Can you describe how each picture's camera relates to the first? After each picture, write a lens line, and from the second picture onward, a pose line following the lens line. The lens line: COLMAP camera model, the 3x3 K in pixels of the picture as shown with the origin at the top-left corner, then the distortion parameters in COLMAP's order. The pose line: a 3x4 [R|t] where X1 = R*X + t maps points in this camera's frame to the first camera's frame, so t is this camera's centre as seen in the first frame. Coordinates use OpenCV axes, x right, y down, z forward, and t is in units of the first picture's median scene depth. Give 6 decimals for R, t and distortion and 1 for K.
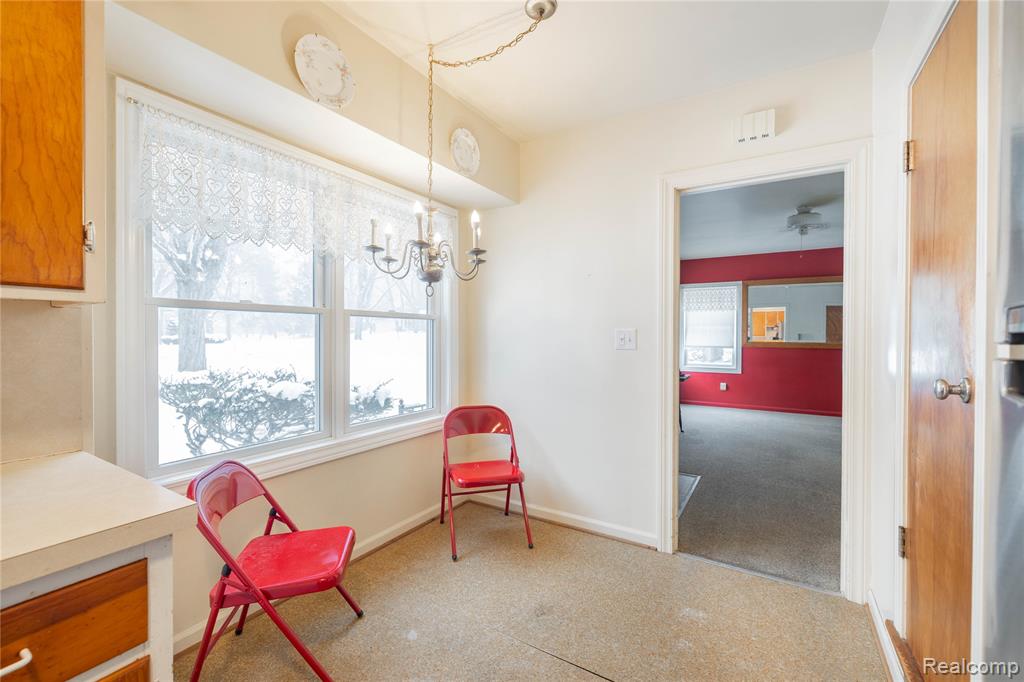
lens RADIAL K [[430.6, 0, 509.9], [0, 430.6, 338.2], [0, 0, 1]] dist [-0.001336, -0.000472]
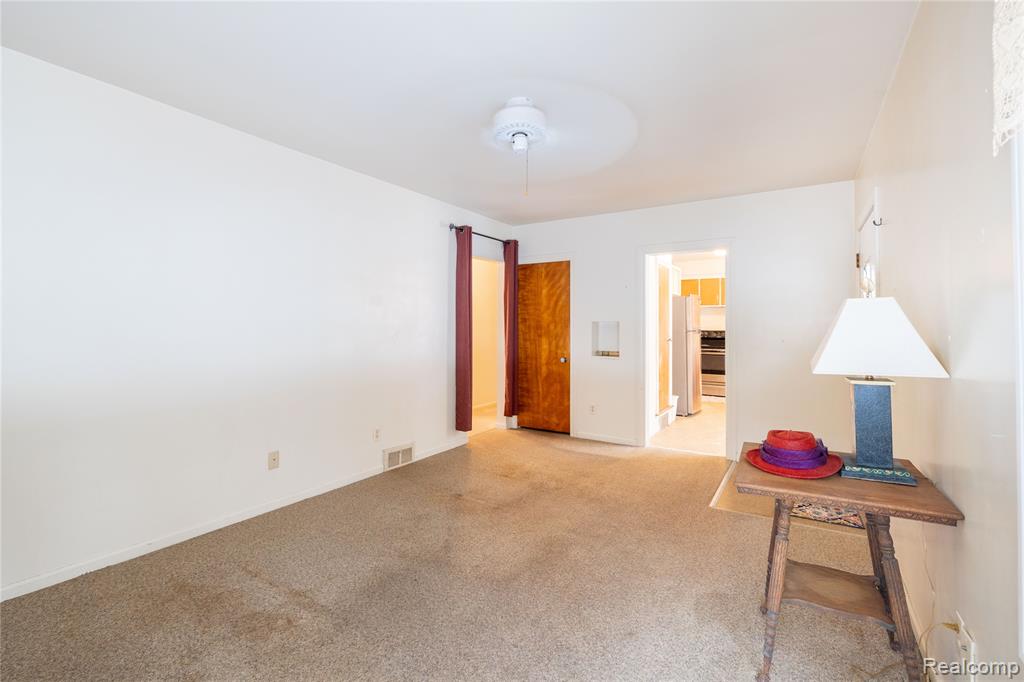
lens RADIAL K [[451.8, 0, 521.1], [0, 451.8, 320.6], [0, 0, 1]] dist [0.001589, 0.000149]
pose [[-0.999967, -0.007007, -0.004170, 1.142994], [-0.006978, 0.999951, -0.007072, -0.029855], [0.004219, -0.007043, -0.999966, 2.637691]]
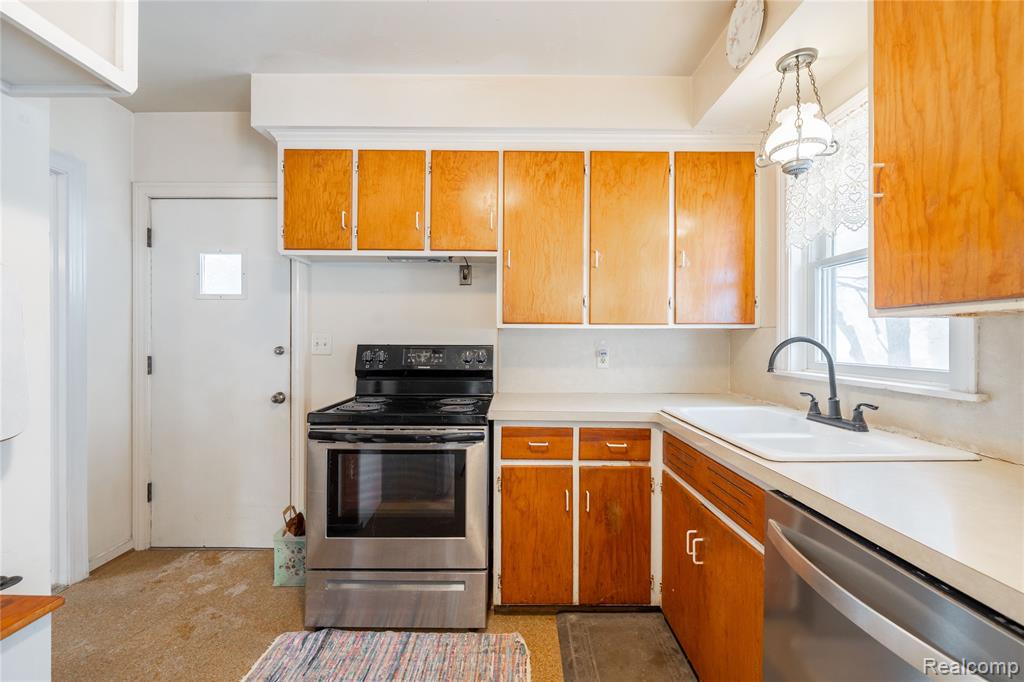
lens RADIAL K [[434.0, 0, 512.0], [0, 434.0, 341.0], [0, 0, 1]] dist [0.003258, 0.000287]
pose [[-0.846326, -0.004684, -0.532645, -0.008054], [-0.009399, 0.999937, 0.006142, -0.002541], [0.532583, 0.010204, -0.846316, 0.169233]]
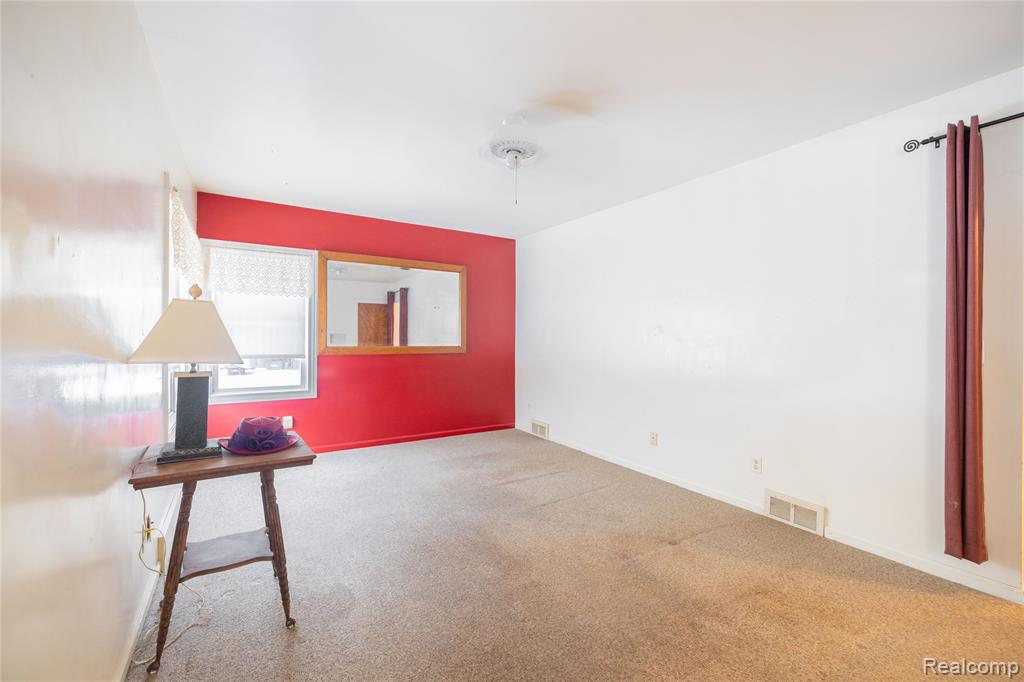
lens RADIAL K [[427.3, 0, 512.5], [0, 427.3, 337.0], [0, 0, 1]] dist [0.001177, -0.000002]
pose [[0.433529, -0.000354, 0.901140, 0.263505], [0.000627, 1.000000, 0.000091, -0.017001], [-0.901139, 0.000525, 0.433529, 1.259220]]
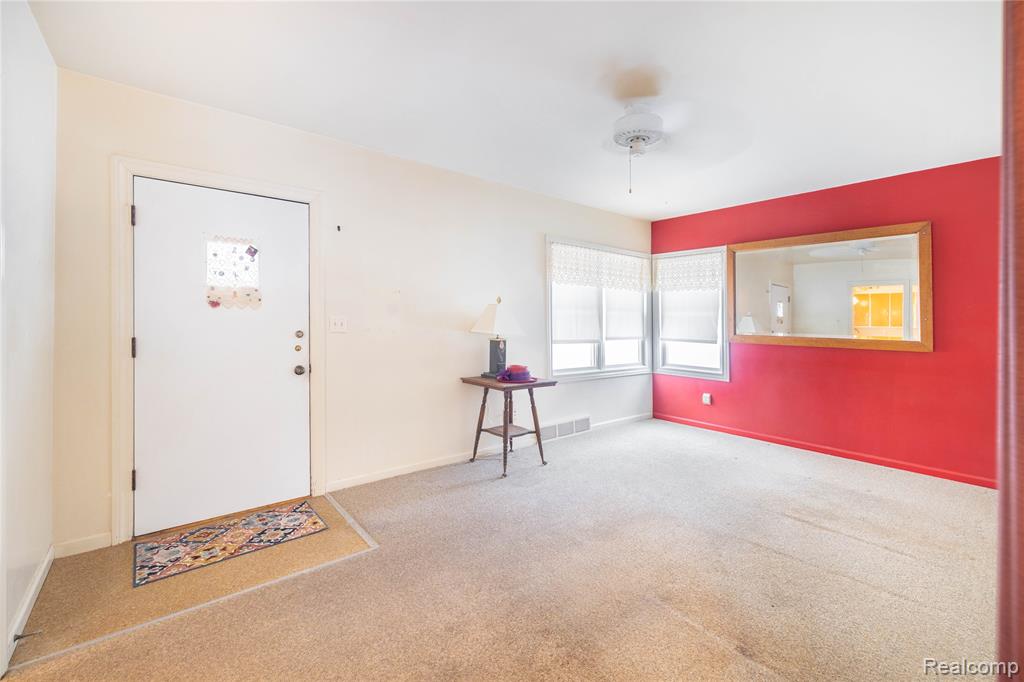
lens RADIAL K [[439.4, 0, 526.1], [0, 439.4, 319.9], [0, 0, 1]] dist [0.001411, 0.000063]
pose [[0.949333, 0.011428, -0.314064, 1.202507], [-0.014651, 0.999861, -0.007903, -0.012640], [0.313930, 0.012104, 0.949369, 0.644309]]
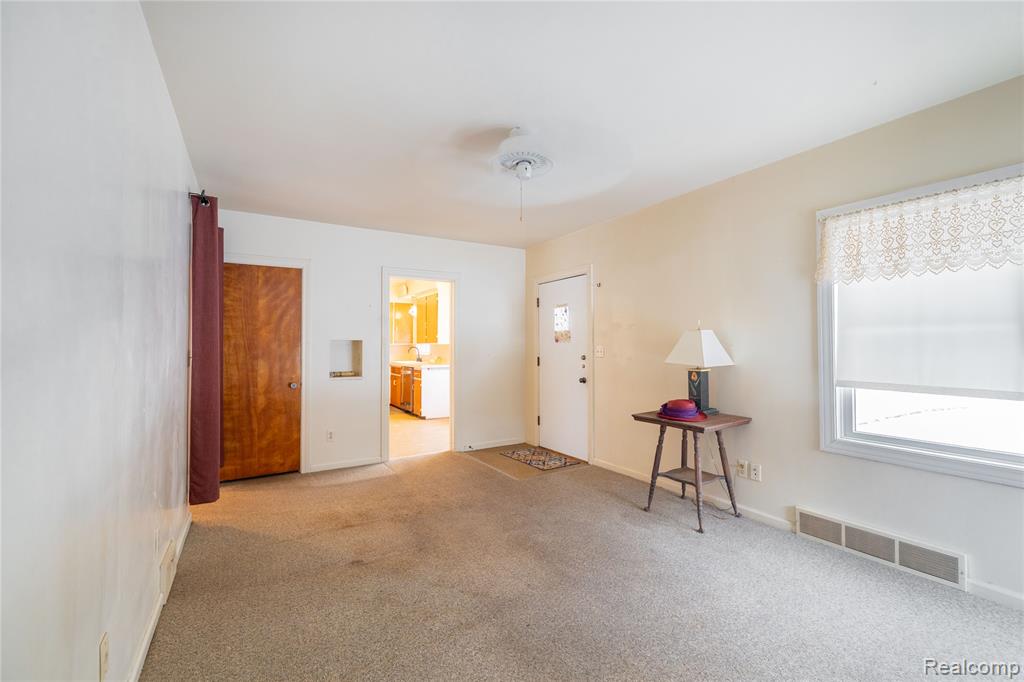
lens RADIAL K [[427.3, 0, 512.5], [0, 427.3, 337.0], [0, 0, 1]] dist [0.001177, -0.000002]
pose [[-0.447299, -0.018958, -0.894184, 2.012672], [-0.005122, 0.999813, -0.018635, -0.026270], [0.894370, -0.003756, -0.447312, 2.088119]]
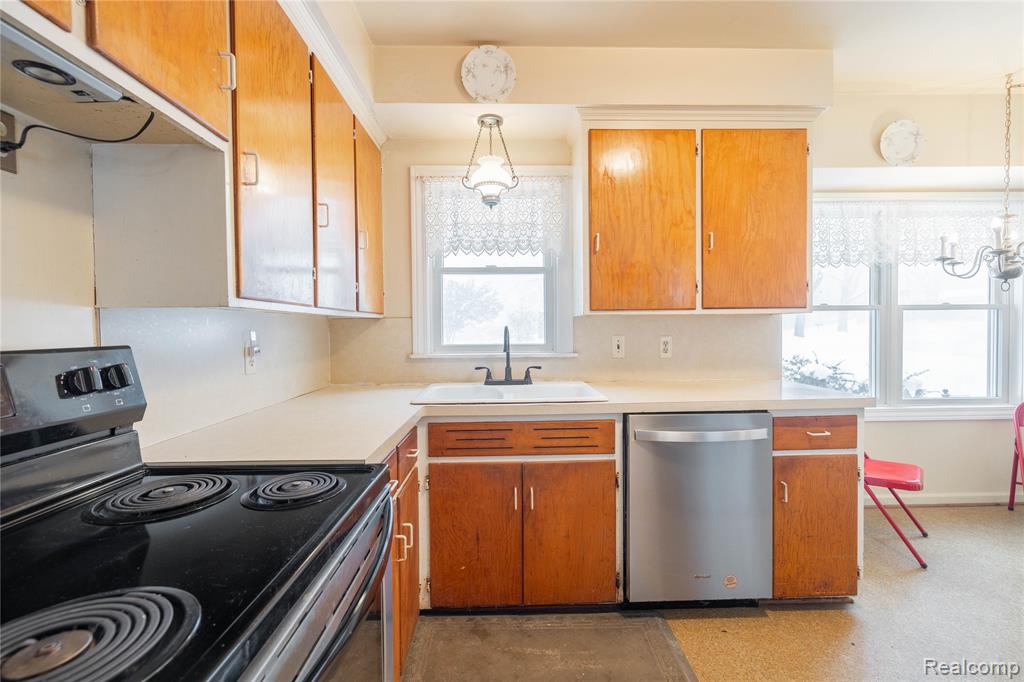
lens RADIAL K [[430.6, 0, 509.9], [0, 430.6, 338.2], [0, 0, 1]] dist [-0.001336, -0.000472]
pose [[0.547313, 0.010236, -0.836866, 0.040497], [0.005718, 0.999856, 0.015970, 0.002443], [0.836909, -0.013526, 0.547175, -0.570961]]
